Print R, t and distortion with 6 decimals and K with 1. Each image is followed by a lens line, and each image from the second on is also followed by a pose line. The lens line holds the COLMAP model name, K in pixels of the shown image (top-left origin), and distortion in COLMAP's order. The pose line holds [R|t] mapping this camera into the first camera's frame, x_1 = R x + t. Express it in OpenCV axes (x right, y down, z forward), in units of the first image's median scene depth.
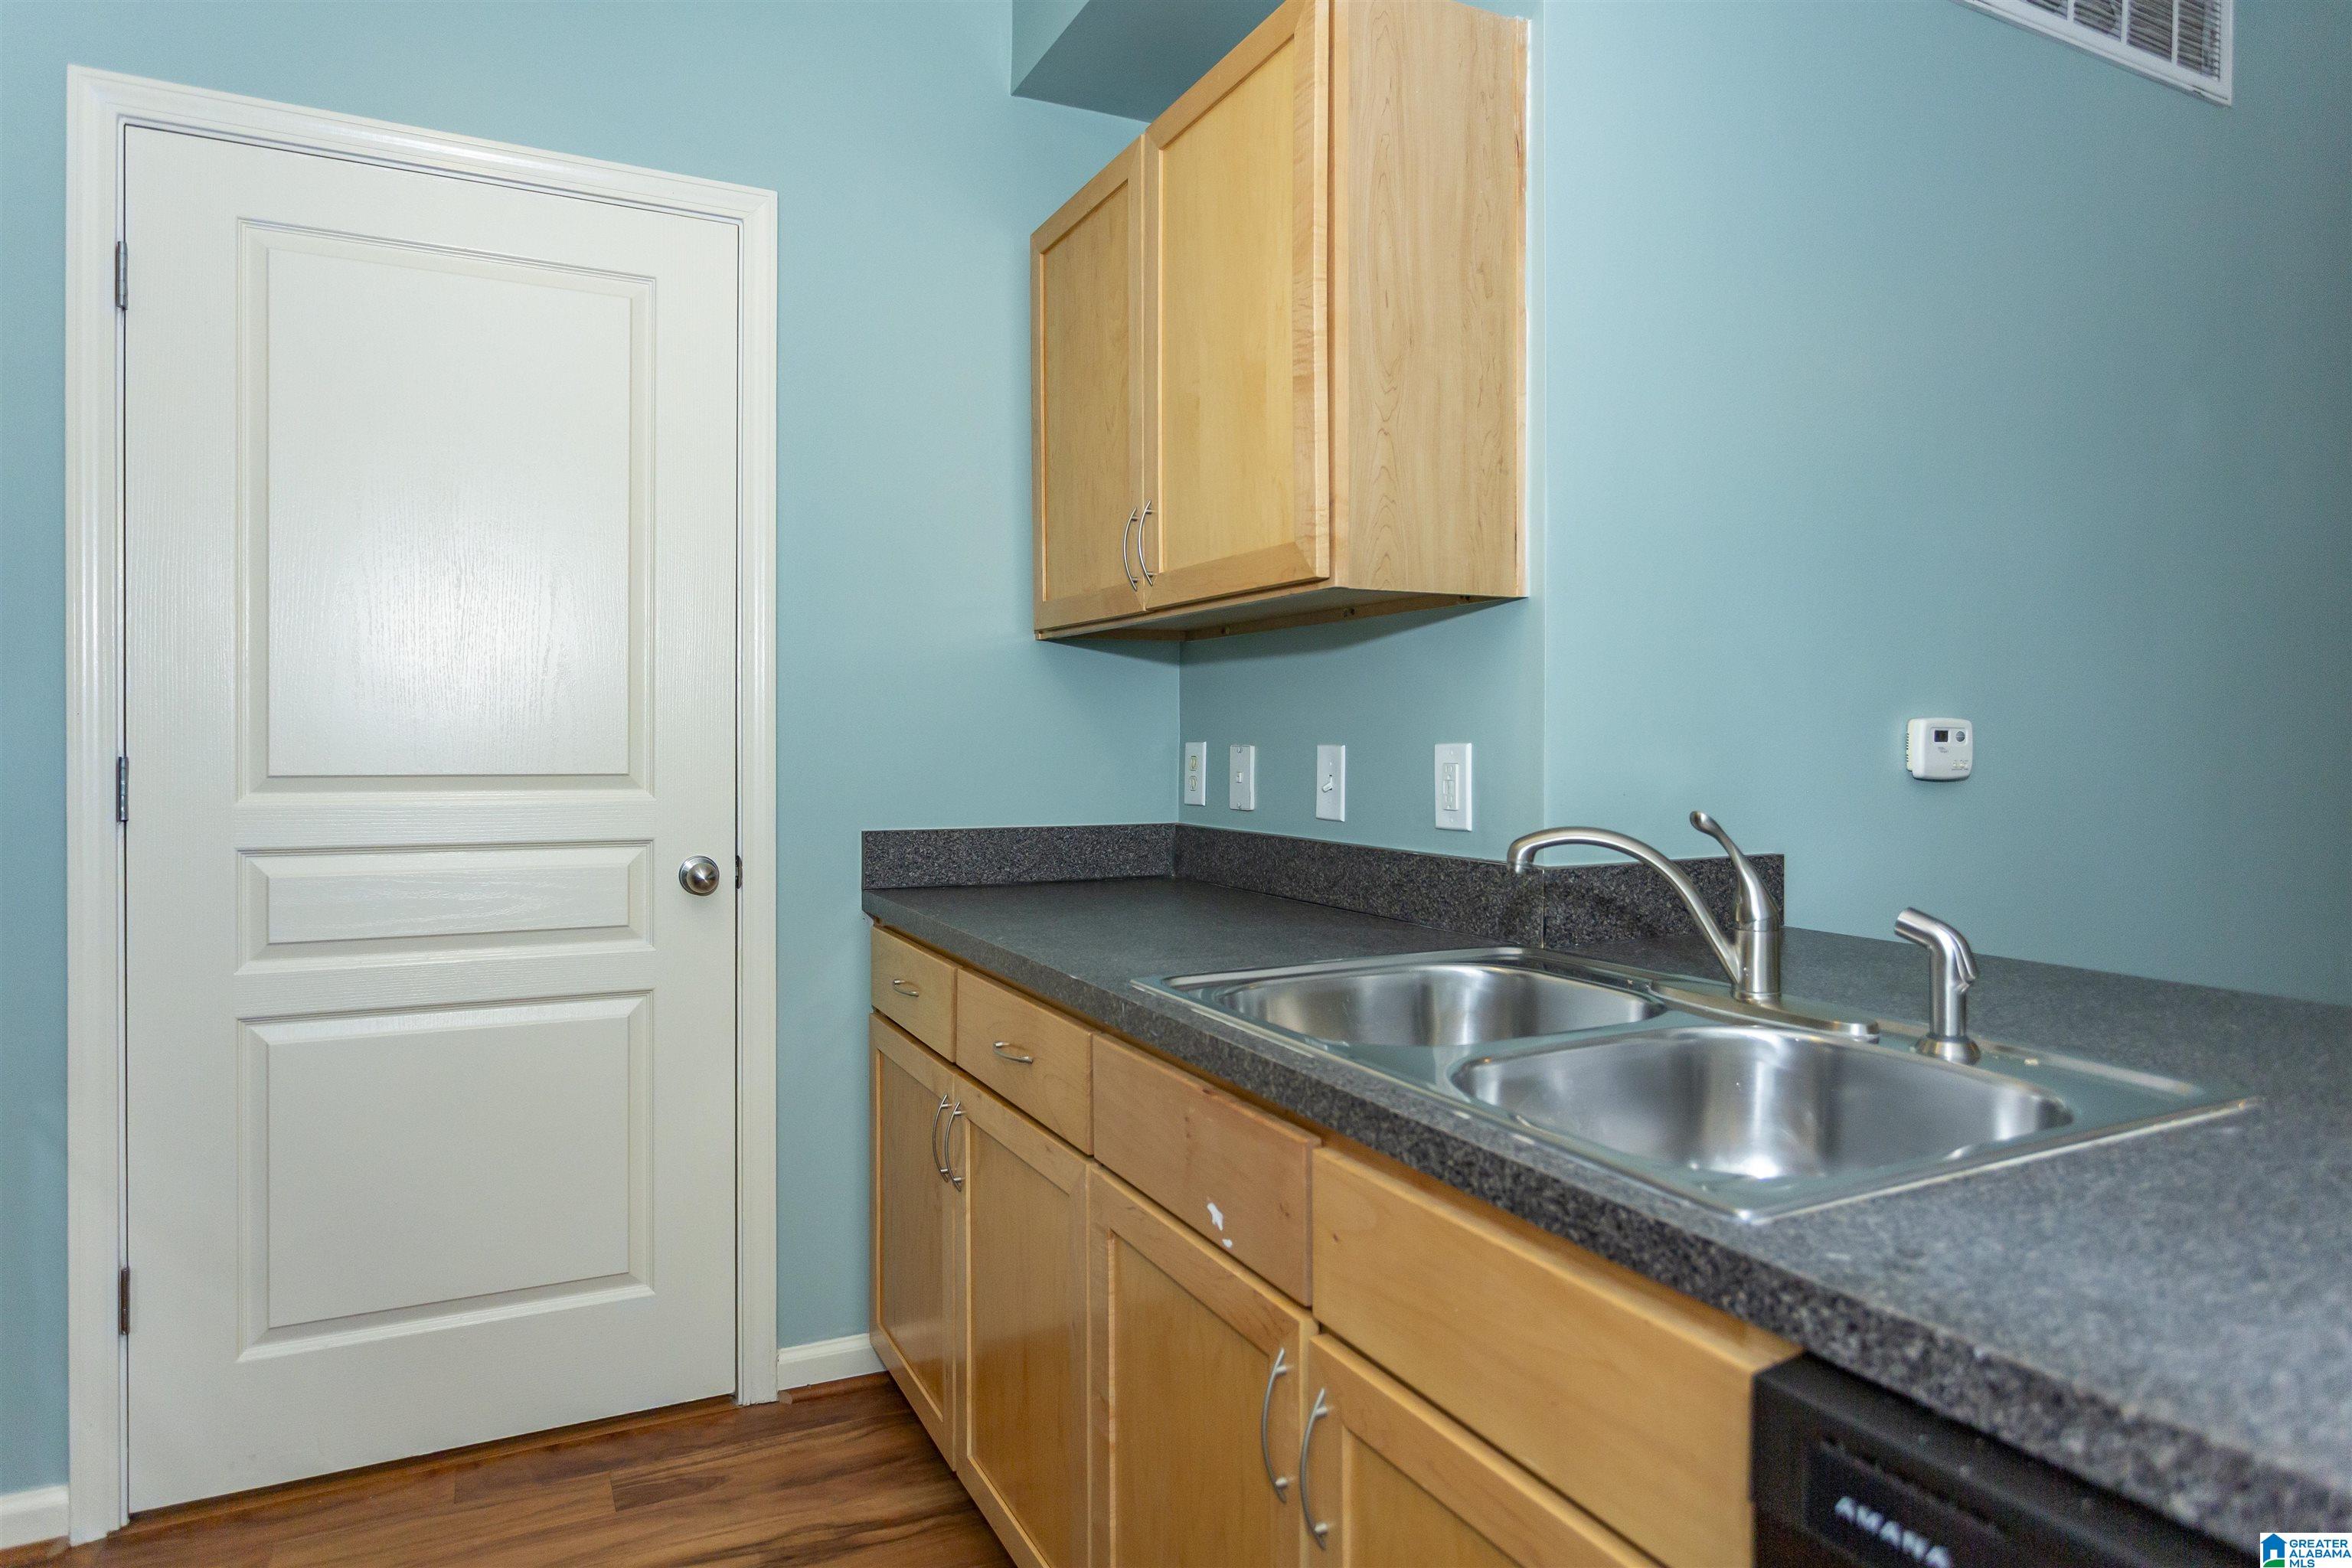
lens RADIAL K [[1351.0, 0, 1152.3], [0, 1351.0, 755.6], [0, 0, 1]] dist [-0.018019, 0.011419]
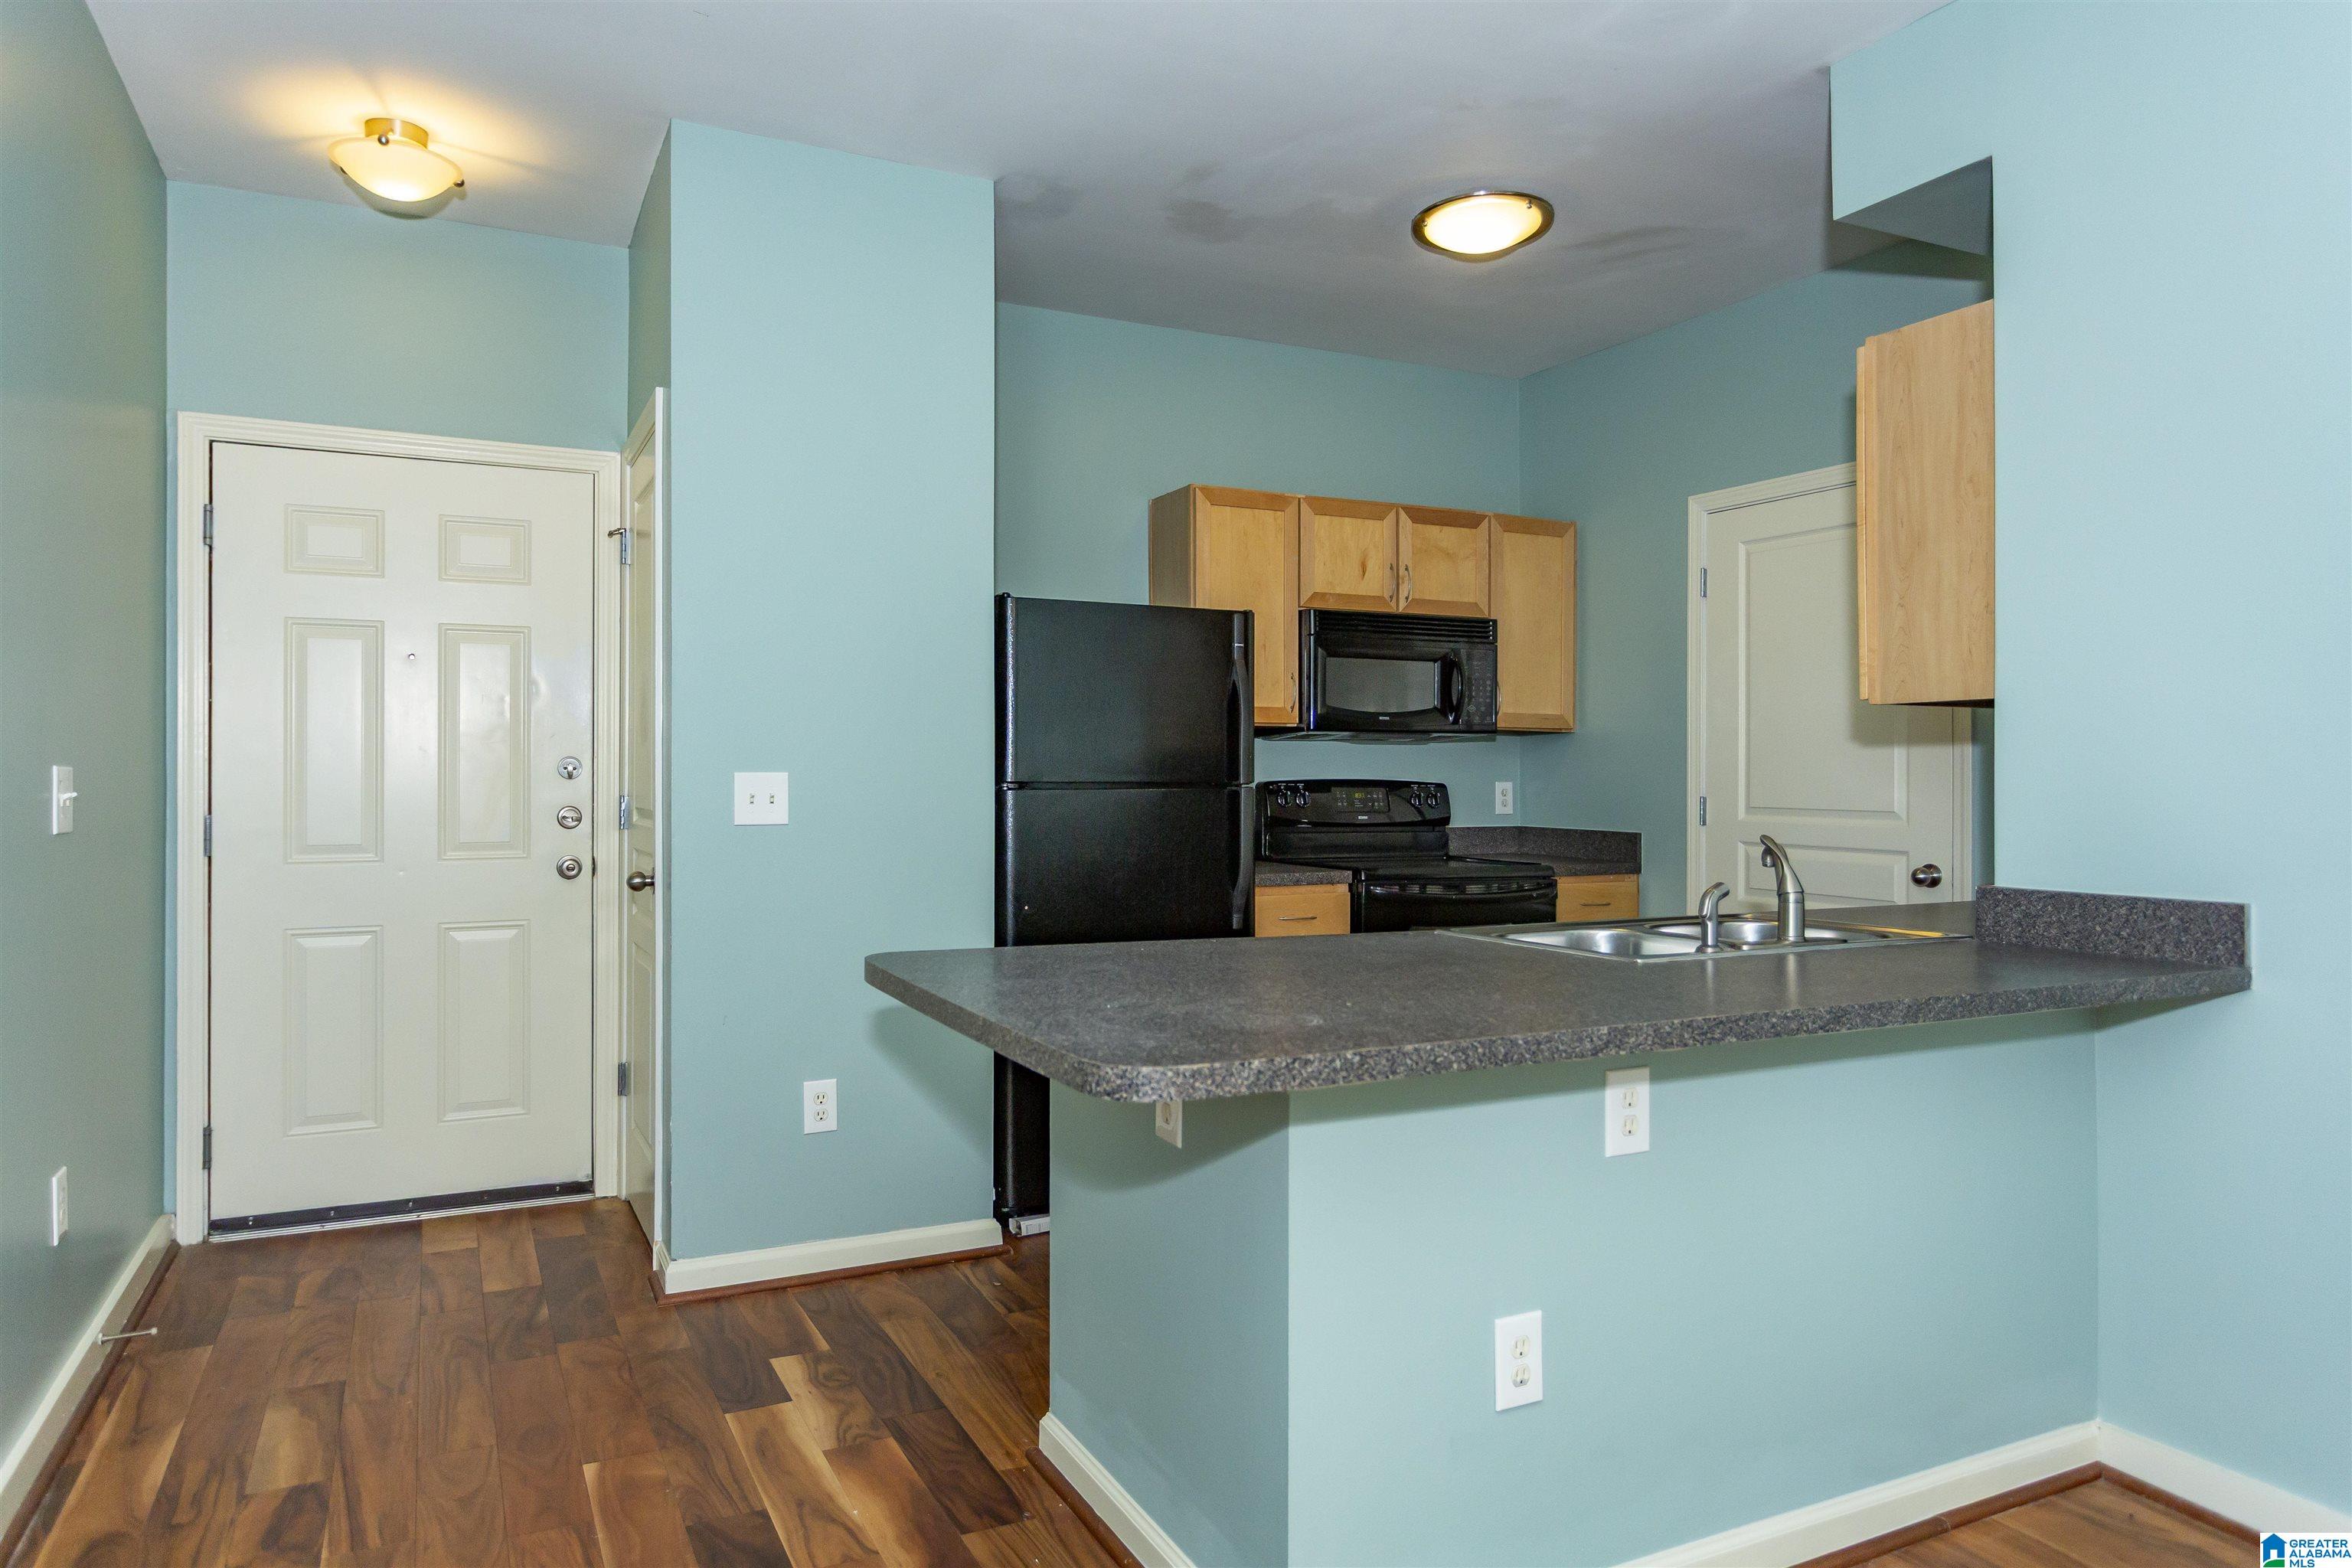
lens RADIAL K [[1455.7, 0, 1163.7], [0, 1455.7, 773.5], [0, 0, 1]] dist [0.001293, -0.000084]
pose [[0.002589, -0.002419, -0.999994, 1.832202], [-0.014396, 0.999893, -0.002456, -0.020702], [0.999893, 0.014403, 0.002554, 0.109792]]
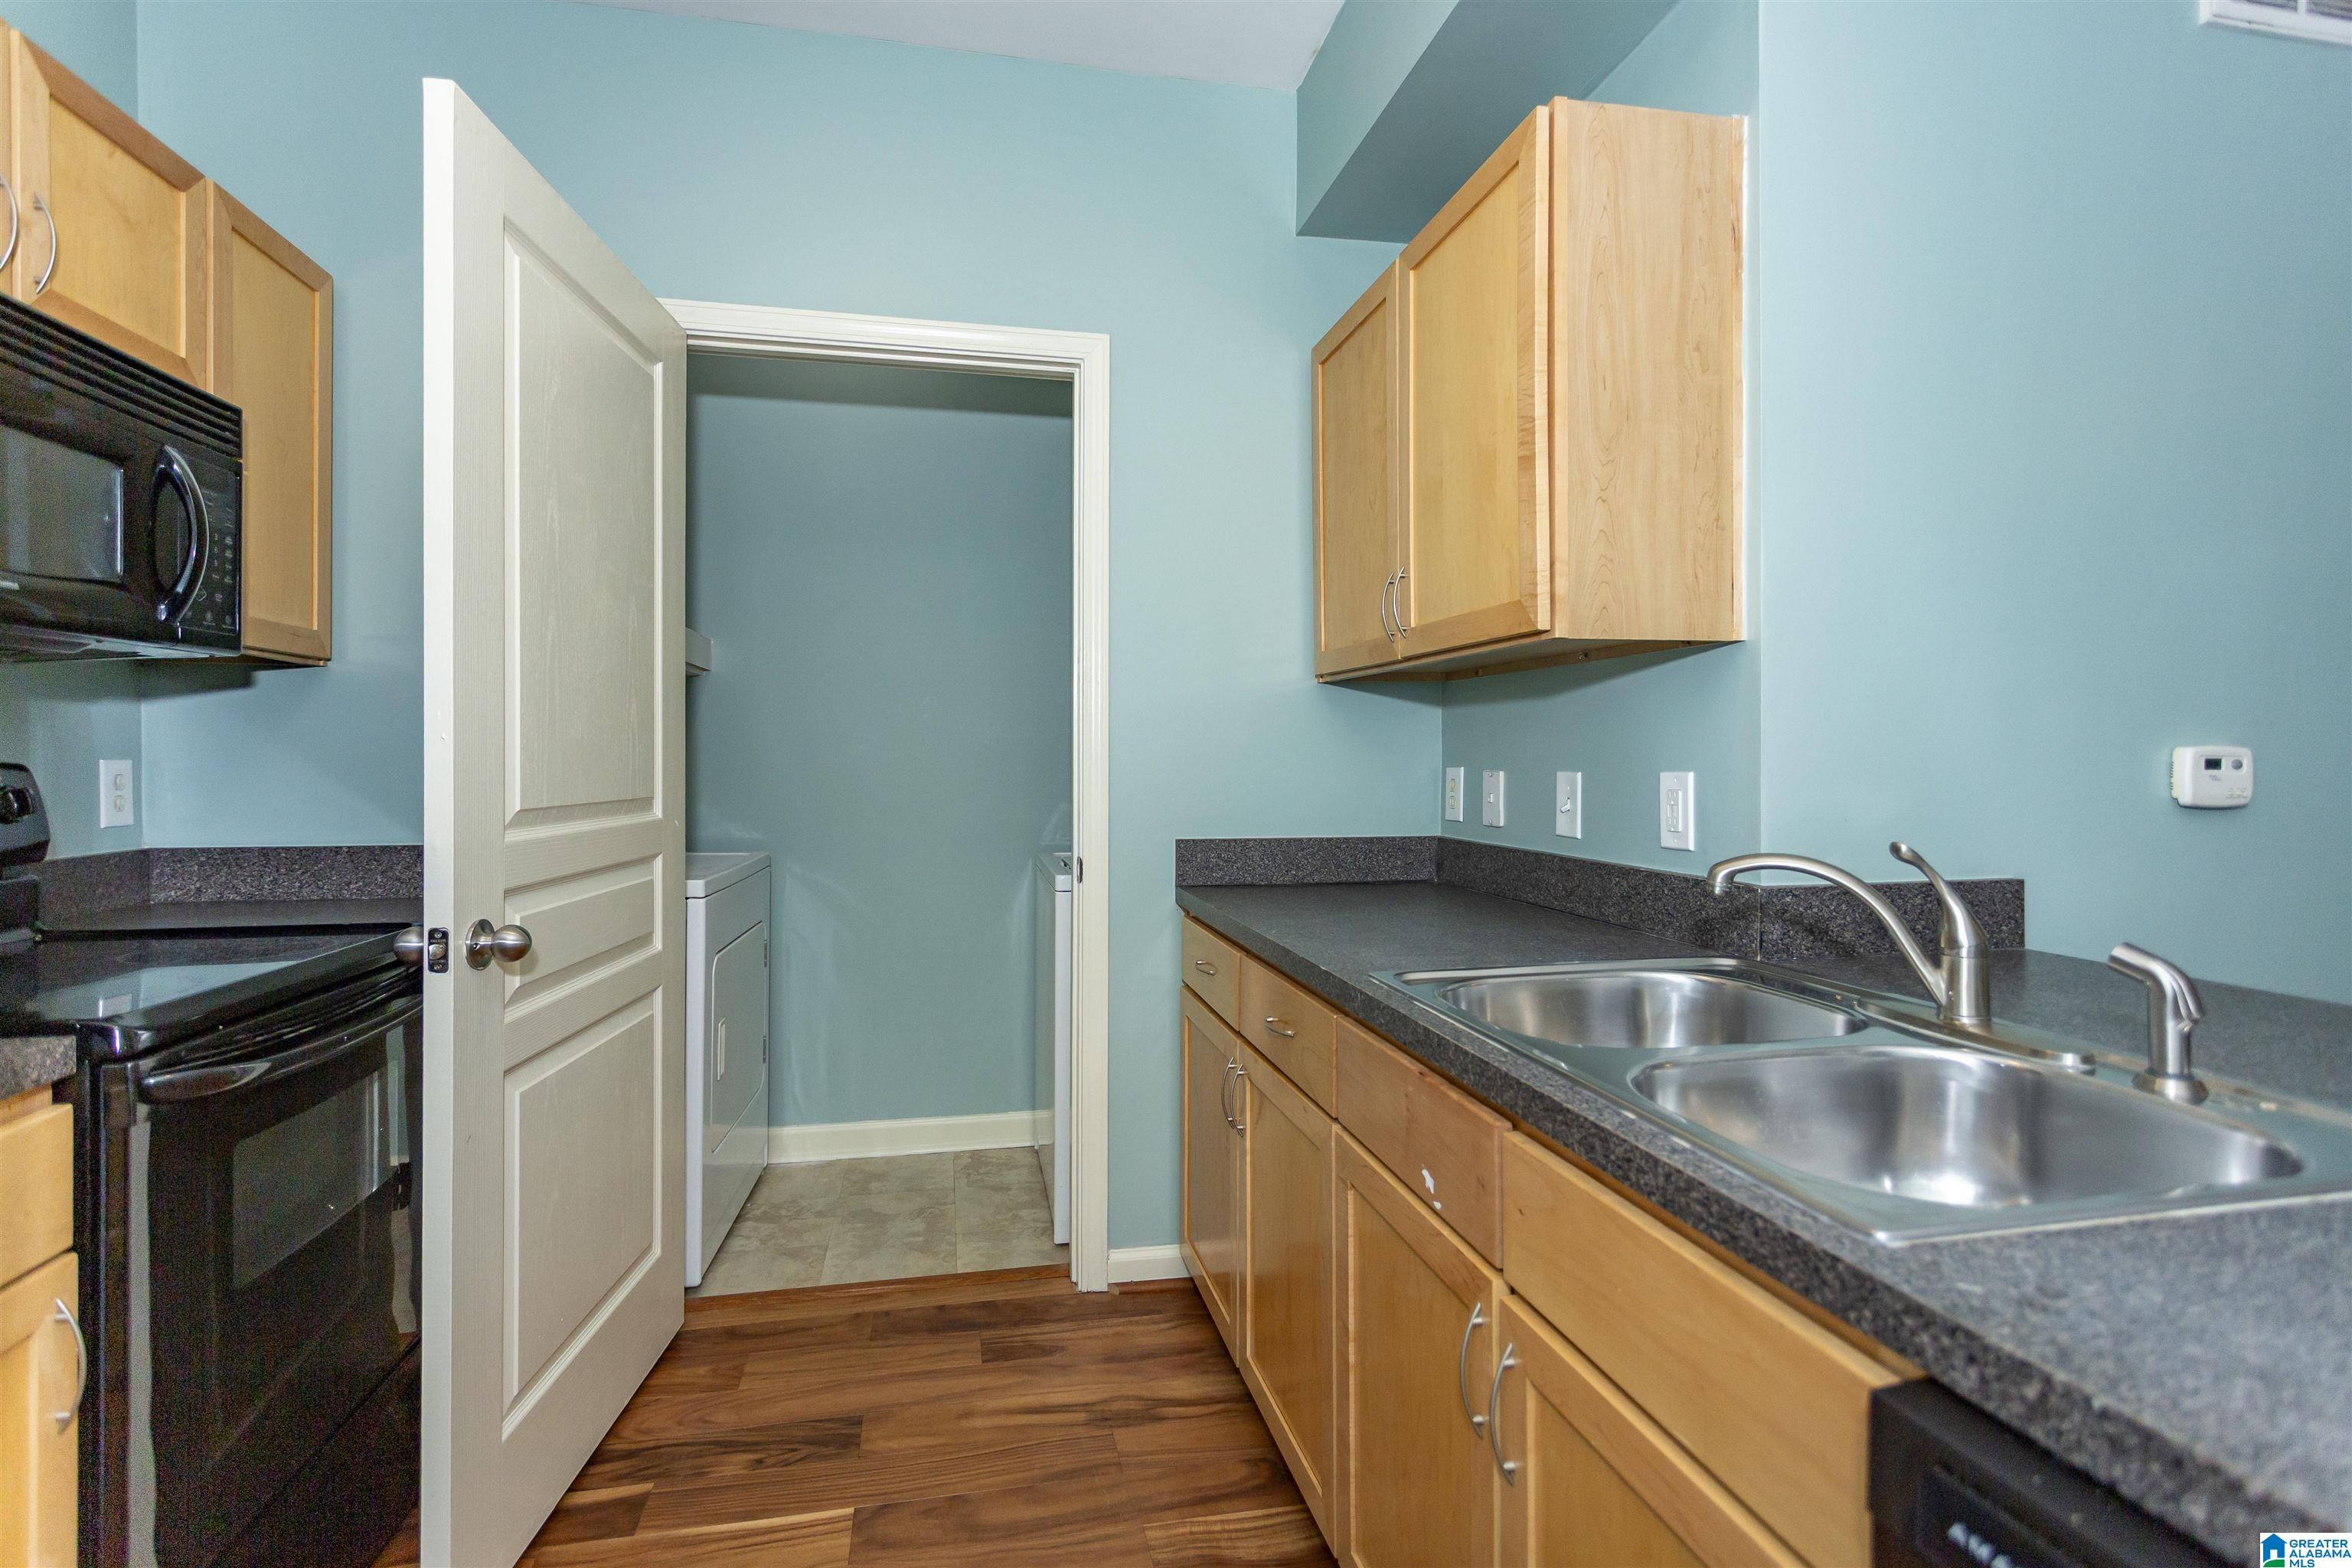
lens RADIAL K [[1113.7, 0, 1164.1], [0, 1113.7, 758.7], [0, 0, 1]] dist [0.000773, 0.000025]
pose [[0.967149, -0.001543, -0.254204, 0.050862], [-0.000924, 0.999954, -0.009586, -0.011697], [0.254207, 0.009506, 0.967103, 0.000065]]
